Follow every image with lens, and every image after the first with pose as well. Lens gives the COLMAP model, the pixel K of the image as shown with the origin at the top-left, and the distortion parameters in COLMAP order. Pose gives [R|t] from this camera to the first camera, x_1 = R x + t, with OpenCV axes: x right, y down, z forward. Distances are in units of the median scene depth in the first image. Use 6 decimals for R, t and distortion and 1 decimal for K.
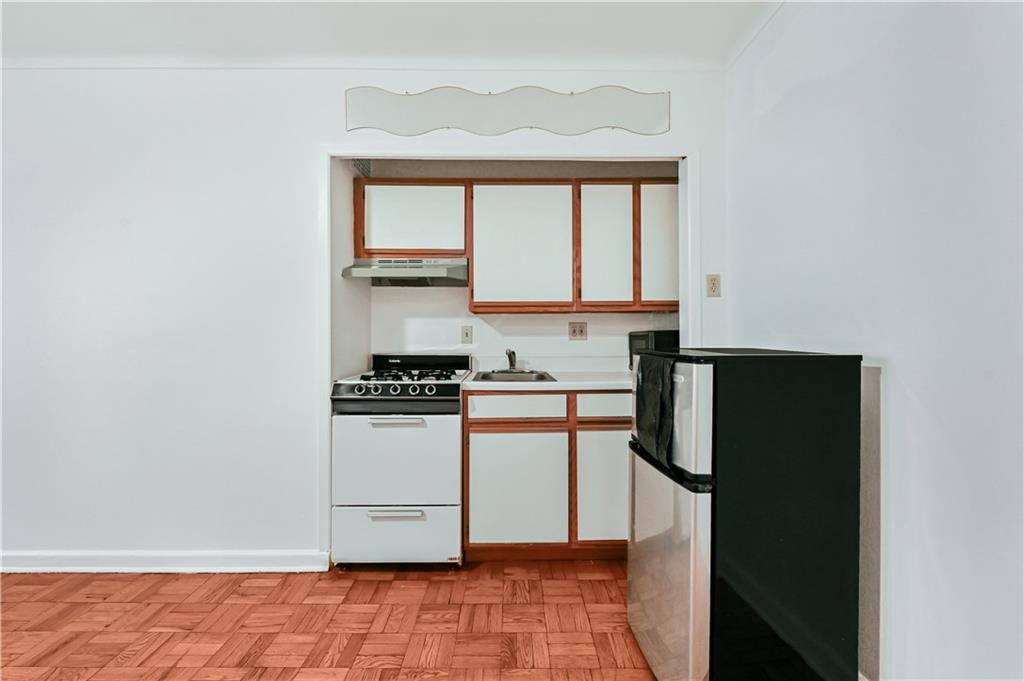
lens RADIAL K [[422.6, 0, 509.0], [0, 422.6, 337.1], [0, 0, 1]] dist [-0.001282, -0.000266]
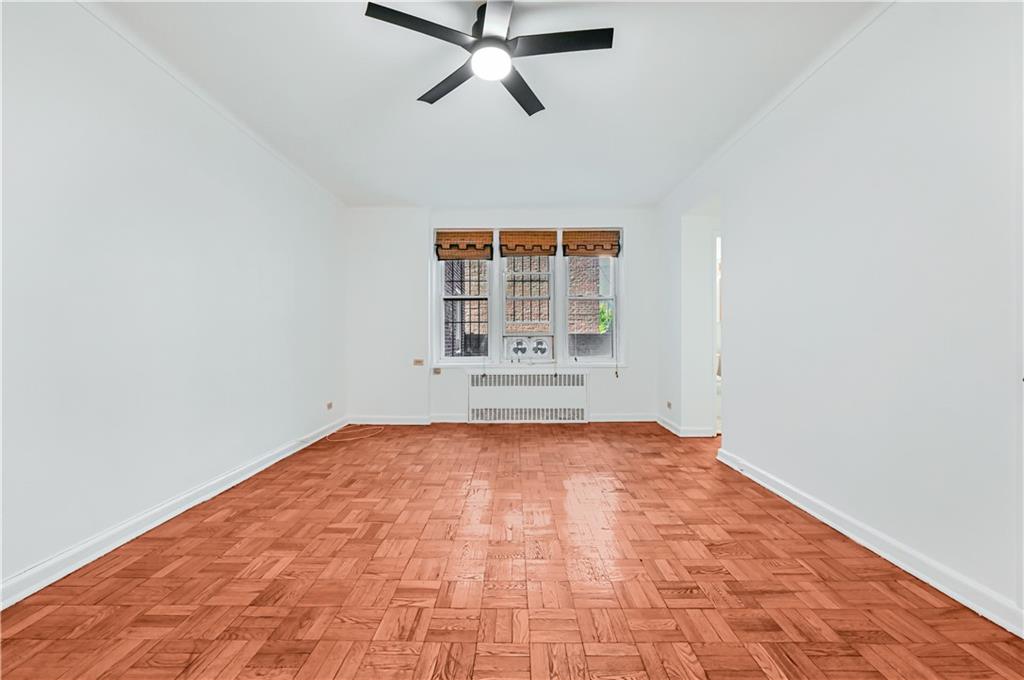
lens RADIAL K [[416.8, 0, 512.0], [0, 416.8, 340.0], [0, 0, 1]] dist [-0.000501, -0.000081]
pose [[-0.007053, 0.005346, -0.999961, 0.230738], [-0.003438, 0.999980, 0.005370, 0.075168], [0.999969, 0.003475, -0.007034, 0.184262]]
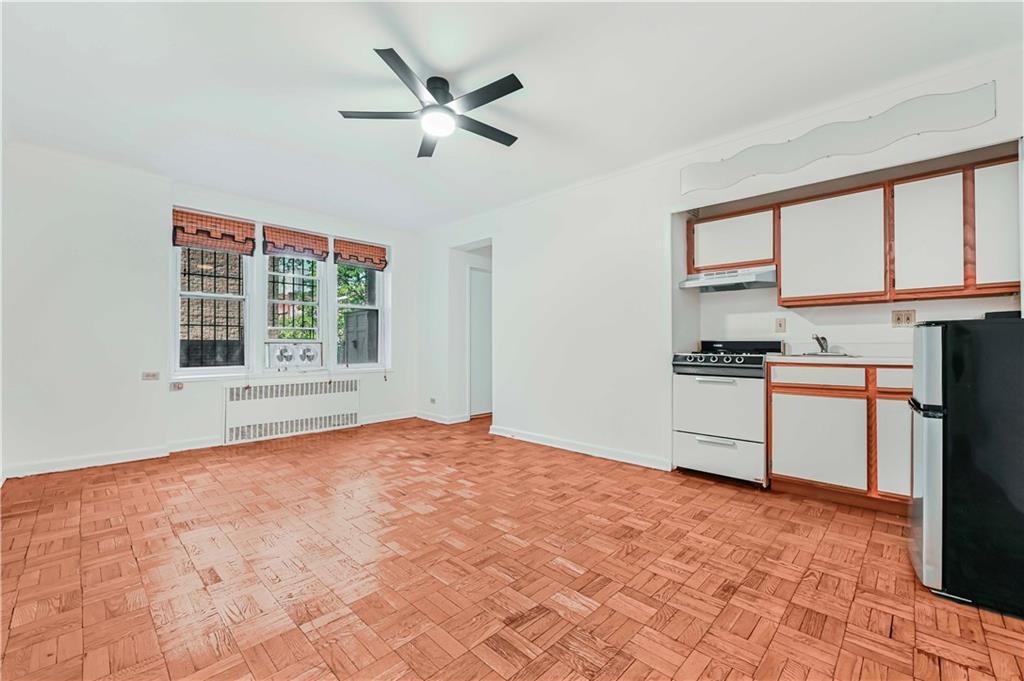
lens RADIAL K [[422.6, 0, 509.0], [0, 422.6, 337.1], [0, 0, 1]] dist [-0.001282, -0.000266]
pose [[0.720458, -0.012823, -0.693380, 0.248667], [-0.005190, 0.999701, -0.023881, 0.083903], [0.693479, 0.020803, 0.720176, -0.594191]]
